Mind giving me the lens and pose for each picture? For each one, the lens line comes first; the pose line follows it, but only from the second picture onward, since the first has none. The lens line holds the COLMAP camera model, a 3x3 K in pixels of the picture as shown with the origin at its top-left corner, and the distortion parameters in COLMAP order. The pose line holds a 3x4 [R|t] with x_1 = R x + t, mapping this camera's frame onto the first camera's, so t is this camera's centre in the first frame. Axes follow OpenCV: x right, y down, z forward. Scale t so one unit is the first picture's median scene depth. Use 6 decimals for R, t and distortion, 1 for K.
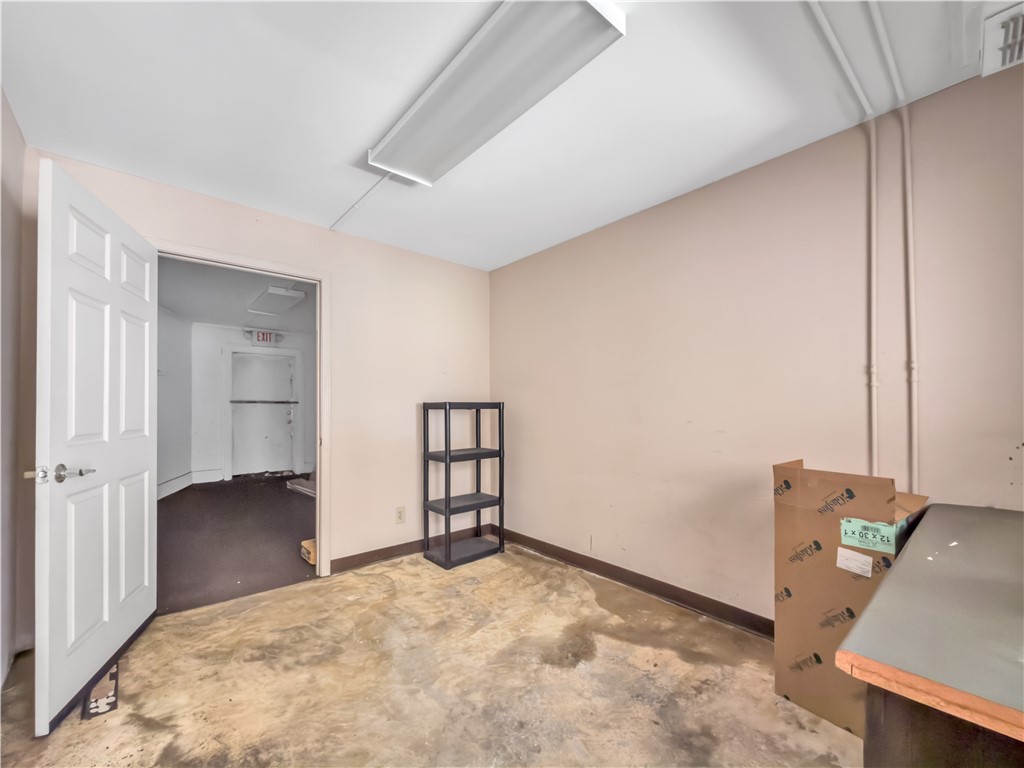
lens RADIAL K [[415.8, 0, 508.8], [0, 415.8, 391.7], [0, 0, 1]] dist [-0.000385, 0.000276]
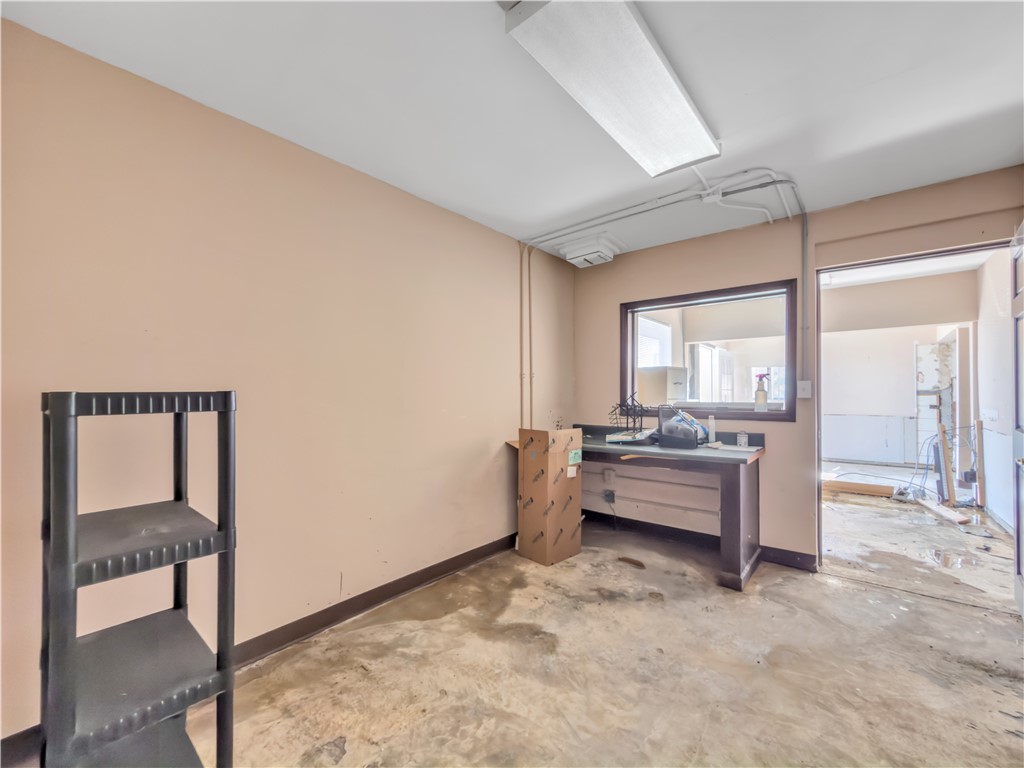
lens RADIAL K [[415.8, 0, 508.8], [0, 415.8, 391.7], [0, 0, 1]] dist [-0.000385, 0.000276]
pose [[-0.144343, 0.005126, 0.989514, -0.786971], [-0.025976, 0.999622, -0.008968, 0.030266], [-0.989187, -0.026998, -0.144155, 1.115227]]
